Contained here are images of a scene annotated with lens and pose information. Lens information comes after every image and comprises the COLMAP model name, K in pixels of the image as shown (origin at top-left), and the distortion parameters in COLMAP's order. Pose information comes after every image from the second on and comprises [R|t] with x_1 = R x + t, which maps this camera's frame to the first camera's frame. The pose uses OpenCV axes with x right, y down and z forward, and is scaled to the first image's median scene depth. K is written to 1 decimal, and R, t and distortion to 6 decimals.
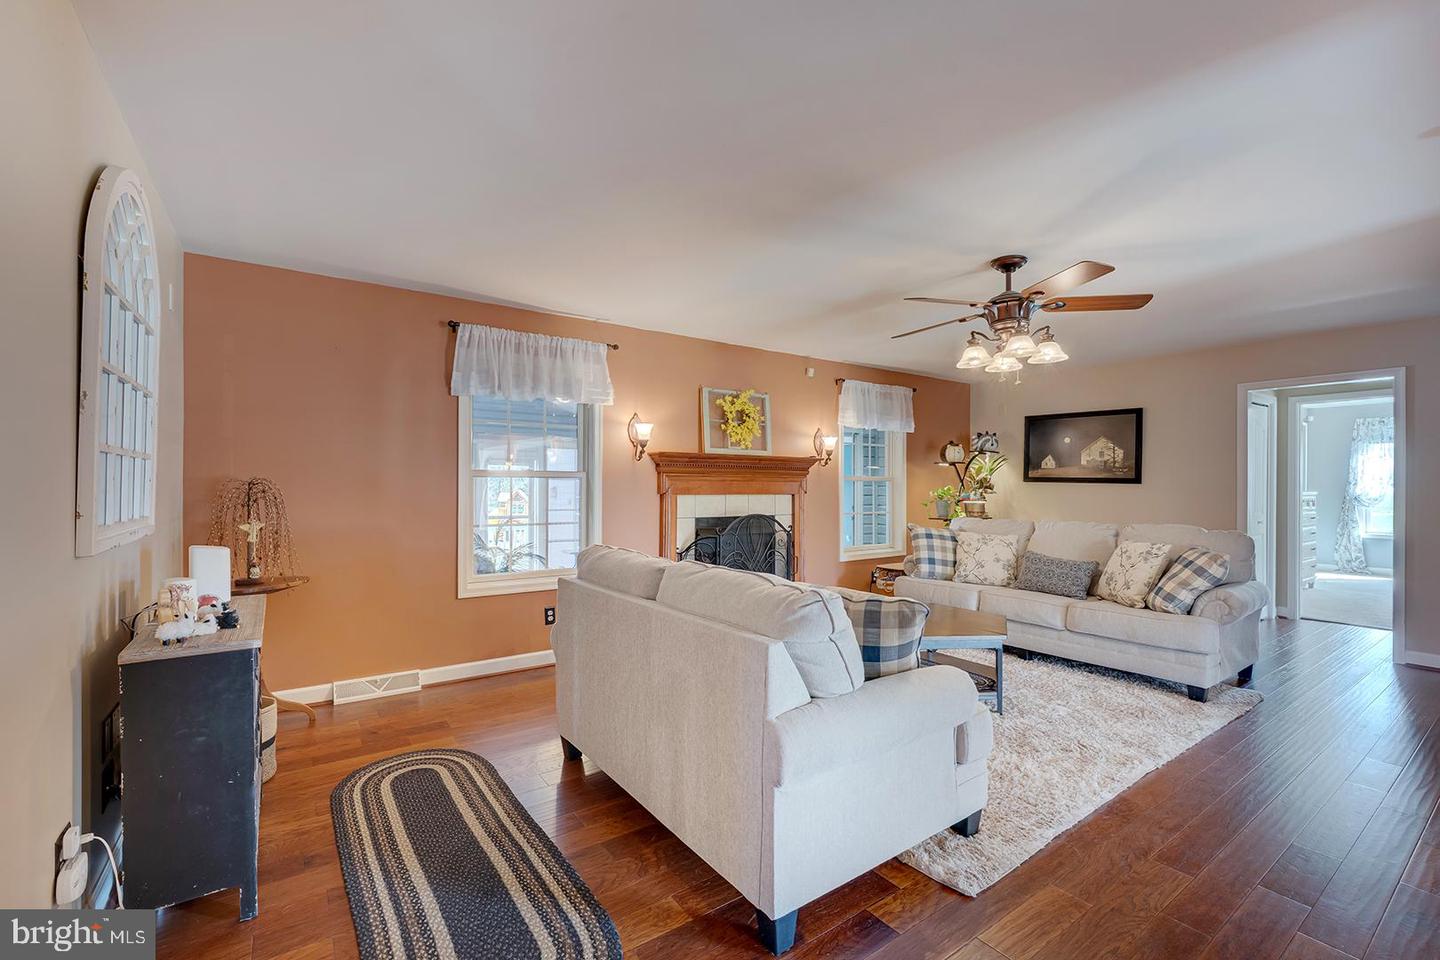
lens RADIAL K [[623.8, 0, 695.4], [0, 623.8, 486.3], [0, 0, 1]] dist [-0.008199, 0.003268]
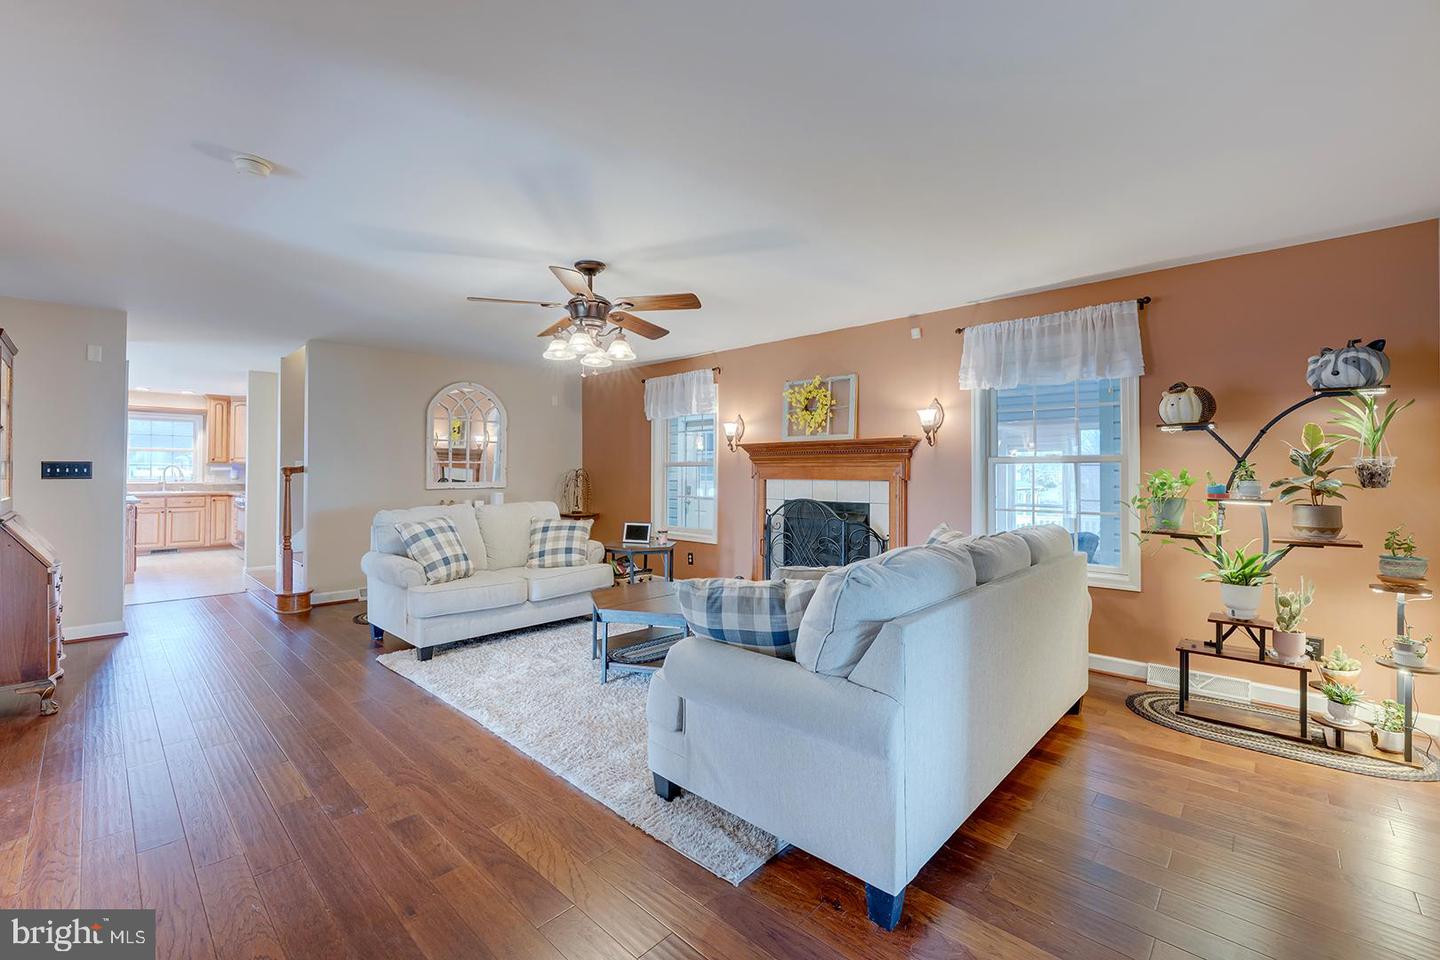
lens RADIAL K [[592.8, 0, 698.1], [0, 592.8, 463.8], [0, 0, 1]] dist [-0.013046, 0.001088]
pose [[0.193025, -0.016292, -0.981059, 0.907223], [-0.001493, 0.999856, -0.016898, 0.003360], [0.981193, 0.004727, 0.192973, 0.572625]]
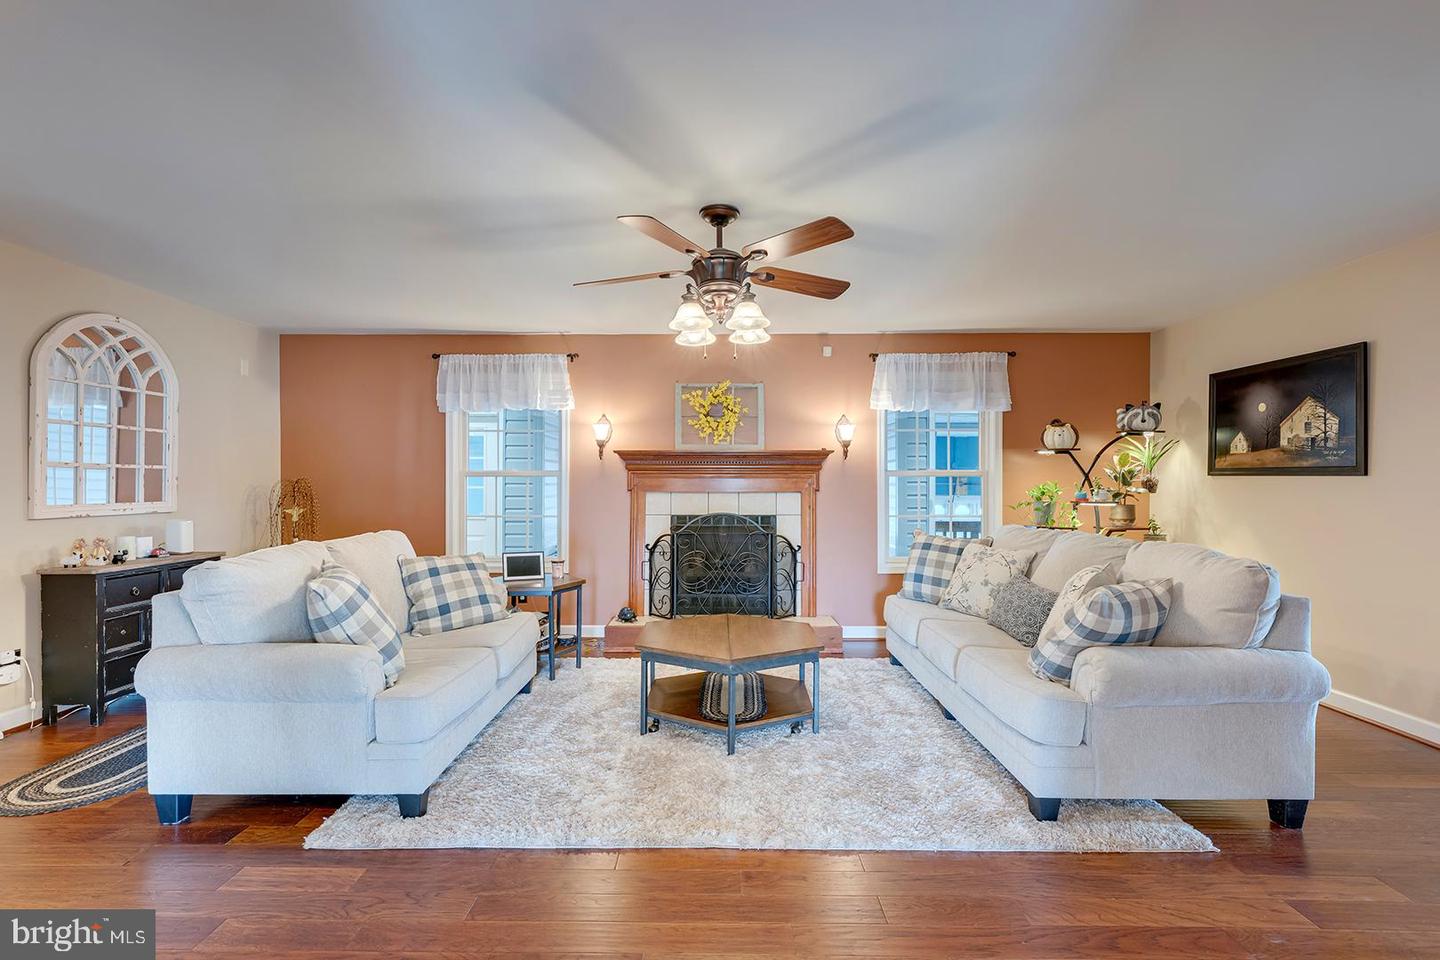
lens RADIAL K [[655.5, 0, 697.8], [0, 655.5, 488.3], [0, 0, 1]] dist [-0.007336, 0.002003]
pose [[0.812747, -0.001051, -0.582615, 0.574838], [0.002108, 0.999997, 0.001136, 0.005541], [0.582612, -0.002152, 0.812747, 0.157996]]
